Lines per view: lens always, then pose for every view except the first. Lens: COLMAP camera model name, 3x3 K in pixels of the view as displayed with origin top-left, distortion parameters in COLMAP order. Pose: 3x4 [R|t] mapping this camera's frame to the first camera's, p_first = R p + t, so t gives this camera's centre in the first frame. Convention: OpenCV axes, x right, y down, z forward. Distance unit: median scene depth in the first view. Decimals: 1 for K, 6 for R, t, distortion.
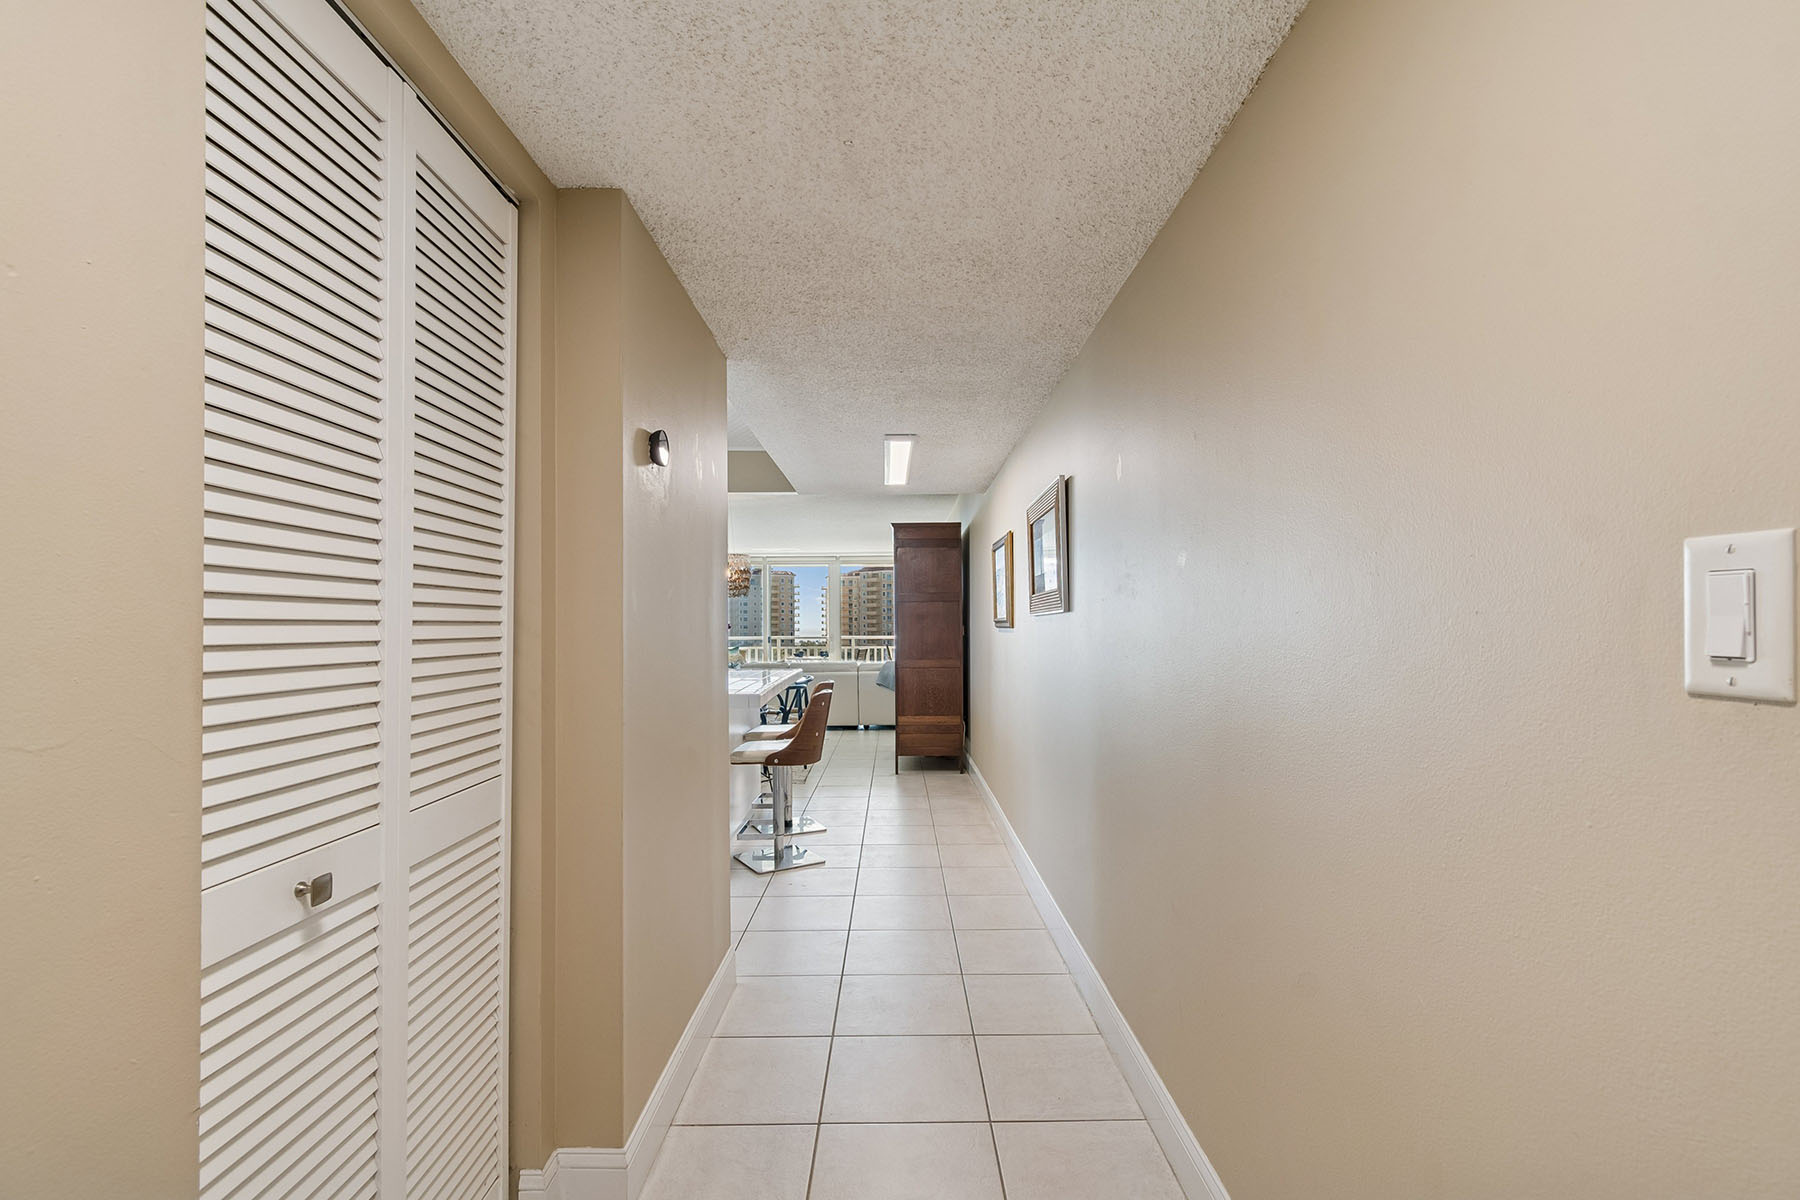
lens RADIAL K [[791.6, 0, 899.5], [0, 791.6, 608.6], [0, 0, 1]] dist [0.000424, 0.000047]
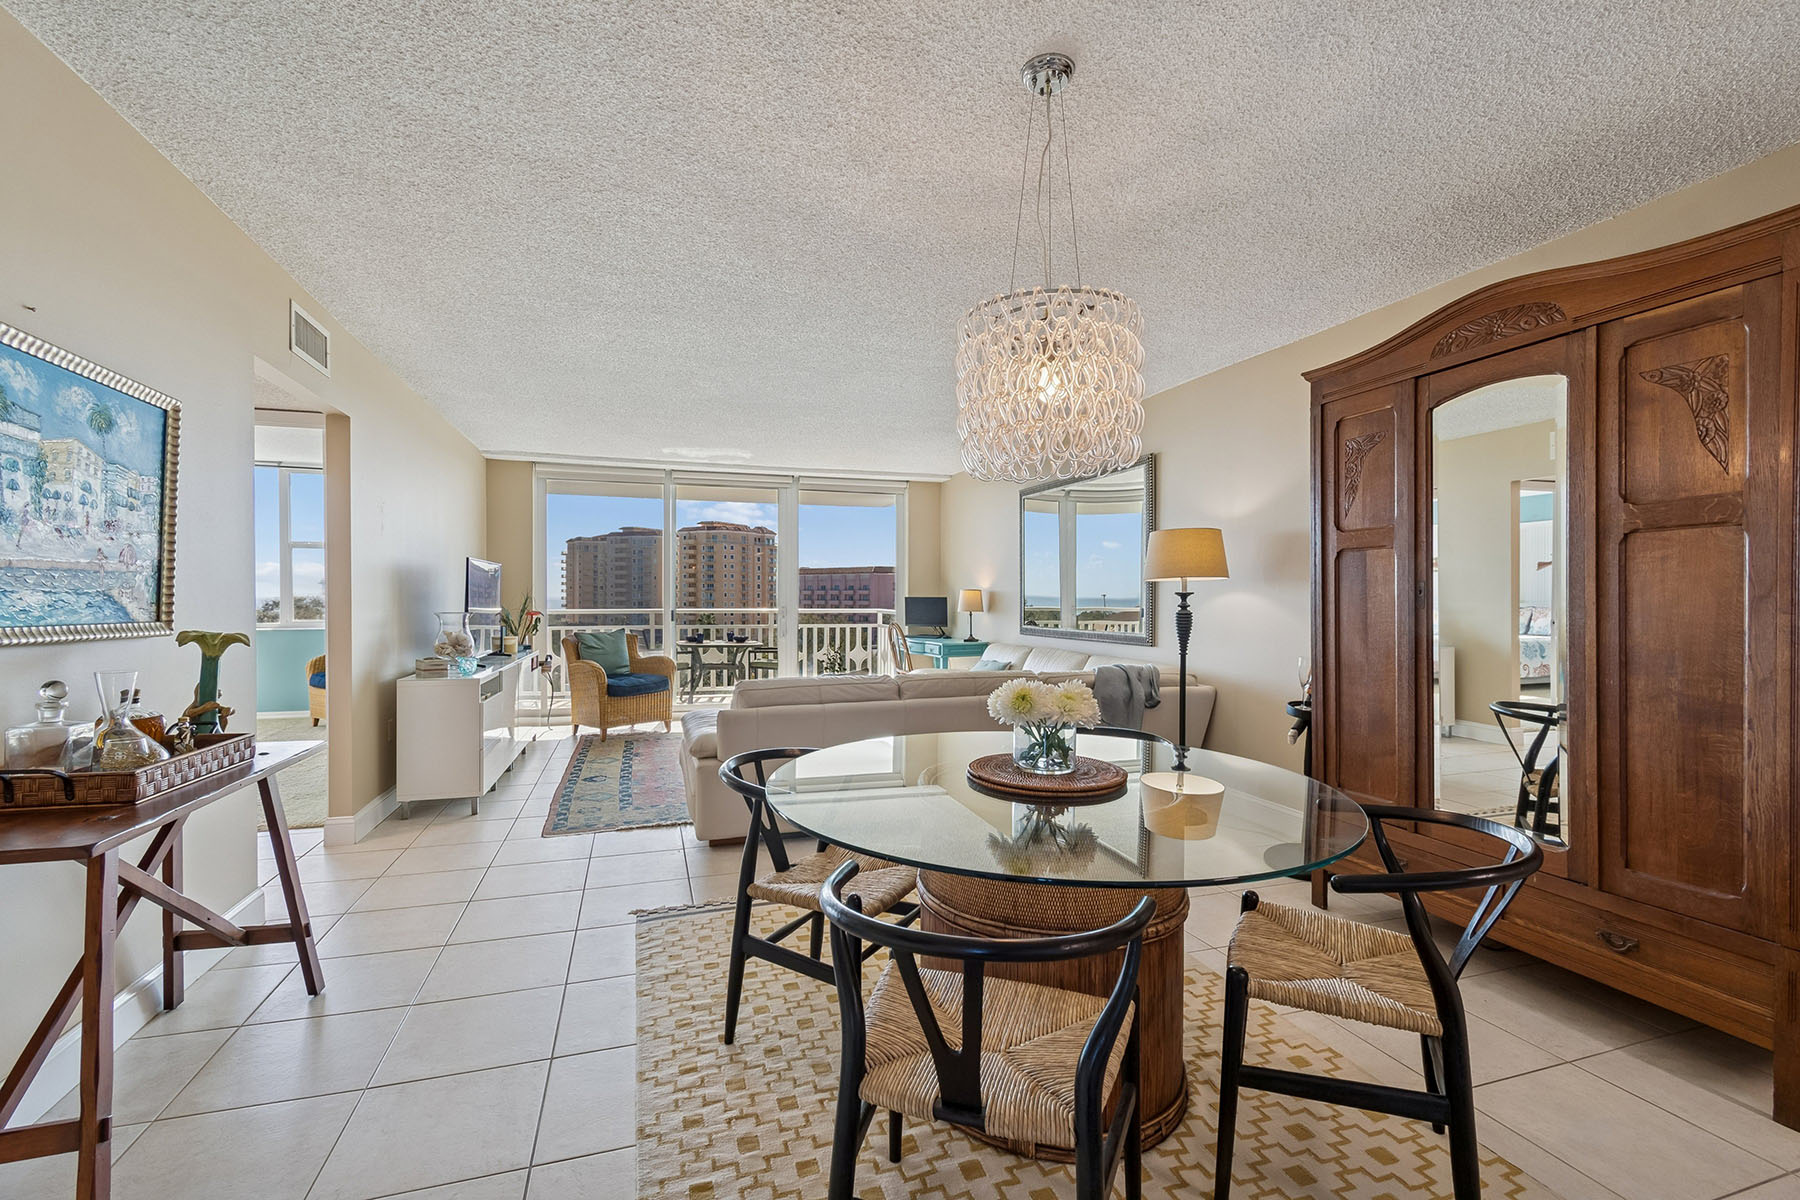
lens RADIAL K [[791.6, 0, 899.5], [0, 791.6, 608.6], [0, 0, 1]] dist [0.000424, 0.000047]
pose [[0.952787, 0.003567, 0.303618, -0.089189], [-0.014906, 0.999275, 0.035036, 0.005801], [-0.303273, -0.037907, 0.952150, 0.194431]]
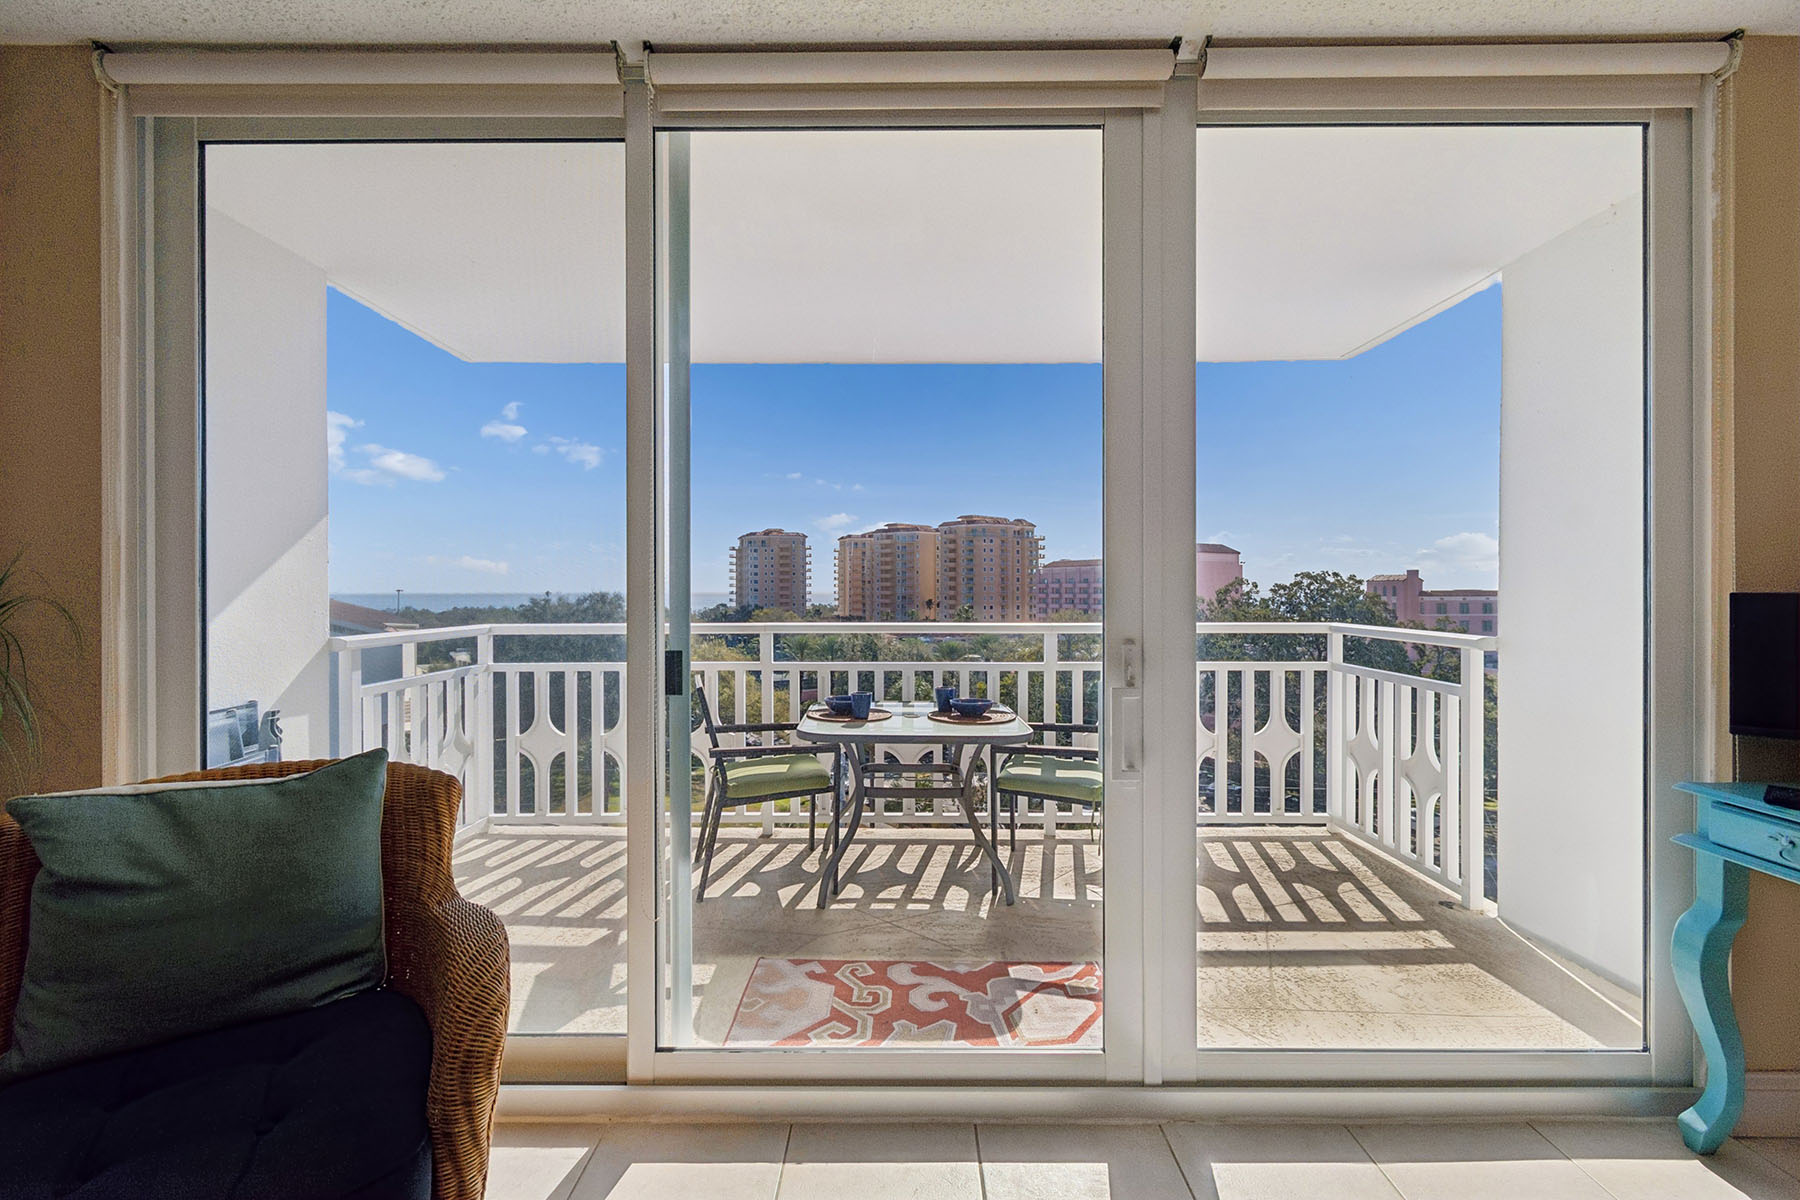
lens RADIAL K [[797.9, 0, 898.5], [0, 797.9, 593.2], [0, 0, 1]] dist [0.000199, 0.000027]
pose [[0.999865, 0.001993, -0.016332, -0.059344], [-0.001553, 0.999636, 0.026928, 0.010324], [0.016380, -0.026899, 0.999504, 0.419882]]
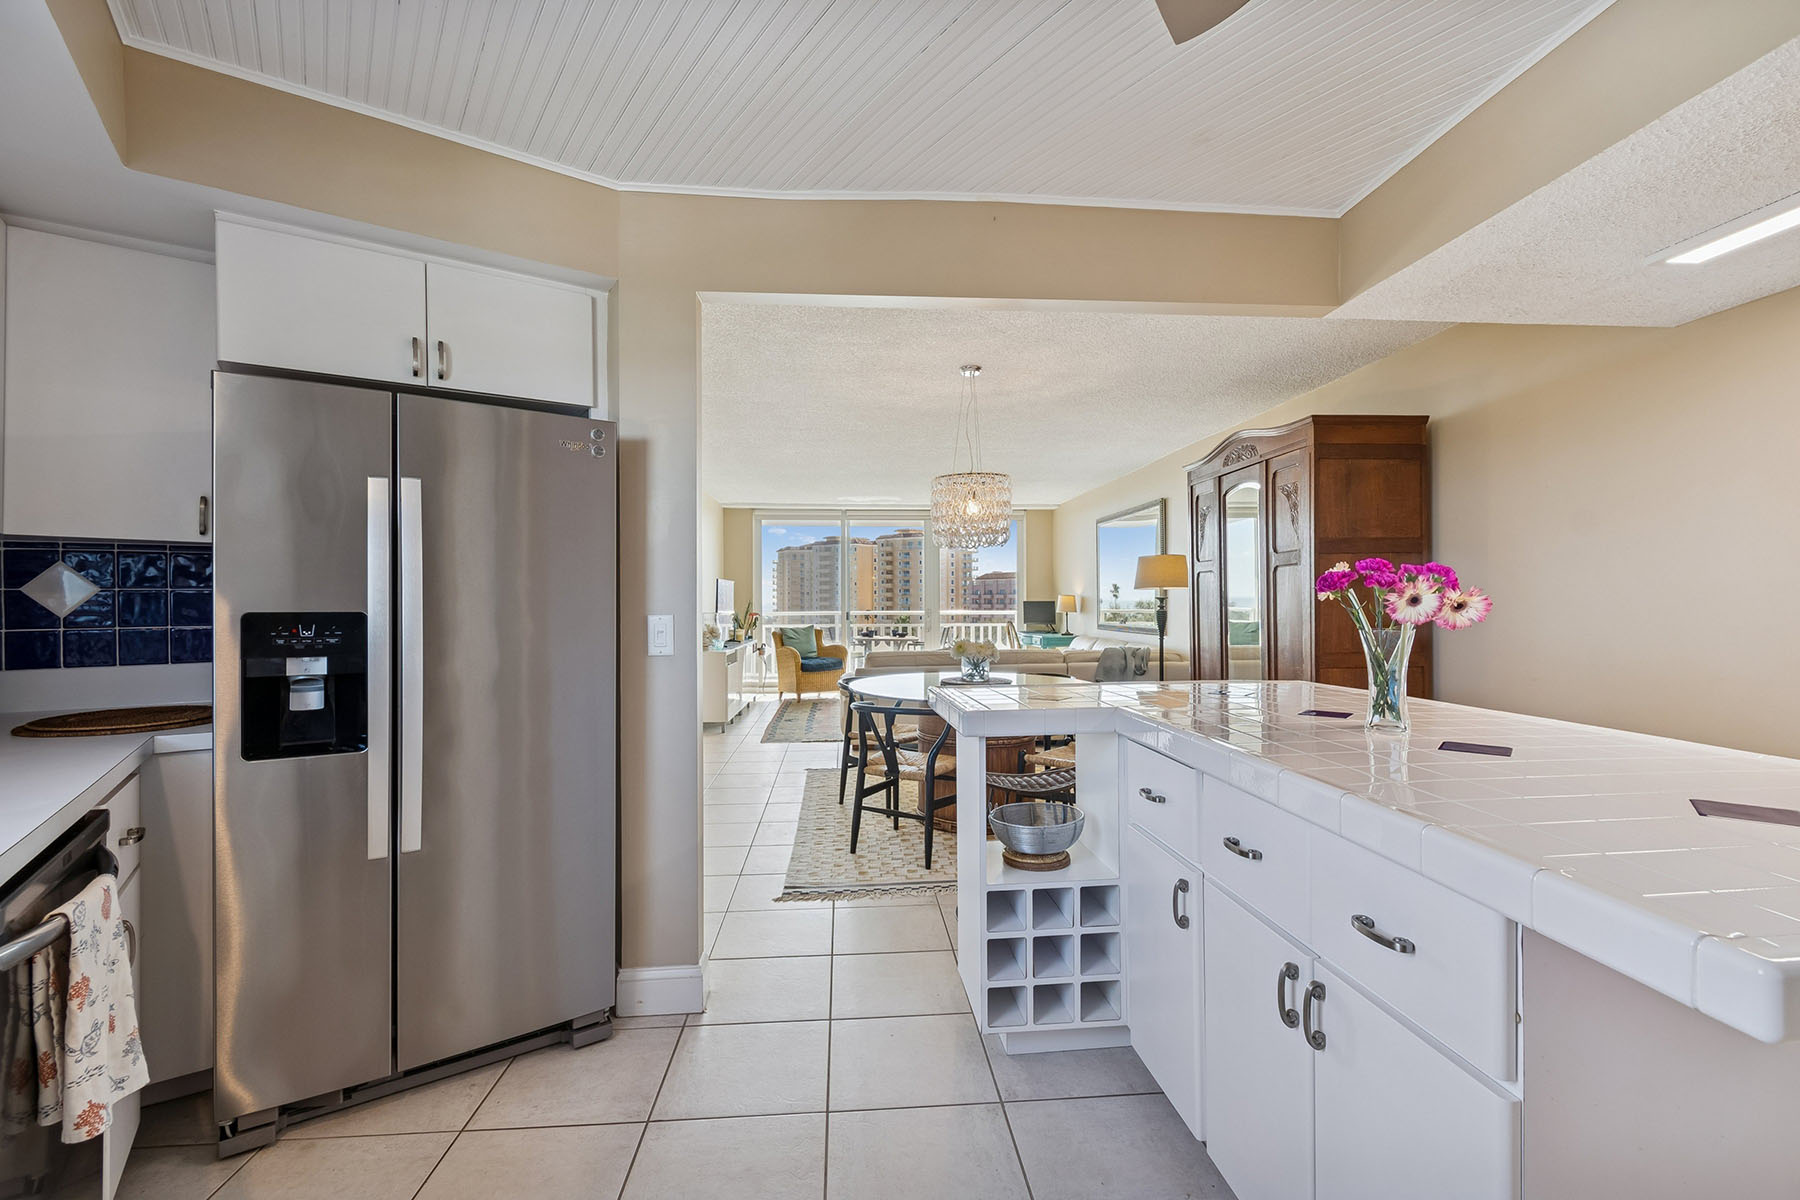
lens RADIAL K [[788.1, 0, 900.0], [0, 788.1, 600.0], [0, 0, 1]] dist [-0.000073, 0.000000]
pose [[0.997905, 0.000657, 0.064695, -0.079916], [-0.002058, 0.999765, 0.021584, 0.003260], [-0.064666, -0.021672, 0.997672, 0.103483]]
